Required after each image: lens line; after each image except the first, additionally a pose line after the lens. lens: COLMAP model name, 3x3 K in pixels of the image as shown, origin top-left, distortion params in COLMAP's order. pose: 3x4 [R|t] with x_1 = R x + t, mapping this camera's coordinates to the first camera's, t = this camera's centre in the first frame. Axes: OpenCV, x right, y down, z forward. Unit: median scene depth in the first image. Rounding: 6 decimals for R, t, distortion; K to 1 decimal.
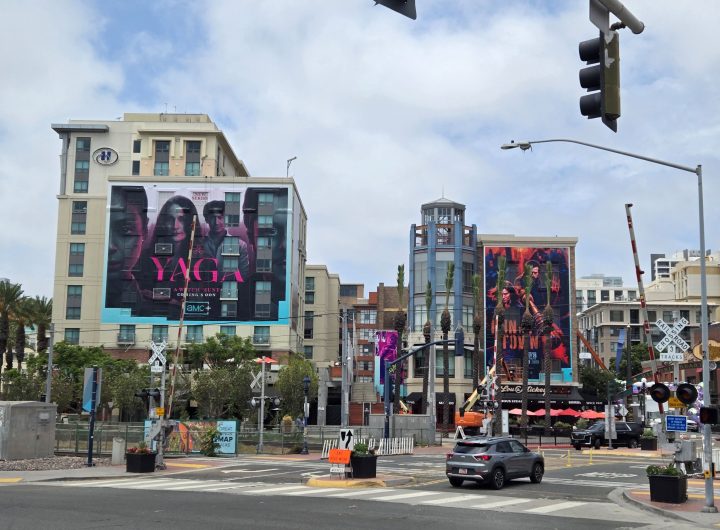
lens RADIAL K [[946.1, 0, 360.0], [0, 946.1, 265.0], [0, 0, 1]] dist [0.004713, 0.003783]
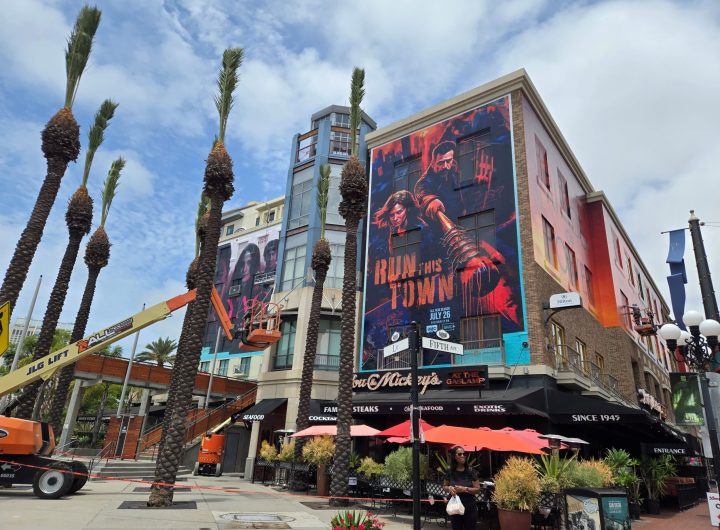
lens RADIAL K [[481.4, 0, 360.0], [0, 481.4, 265.0], [0, 0, 1]] dist [0.002619, 0.000367]
pose [[0.744540, -0.205948, -0.635017, 0.305219], [0.011869, 0.955158, -0.295859, 0.140820], [0.667473, 0.212742, 0.713598, 0.788931]]
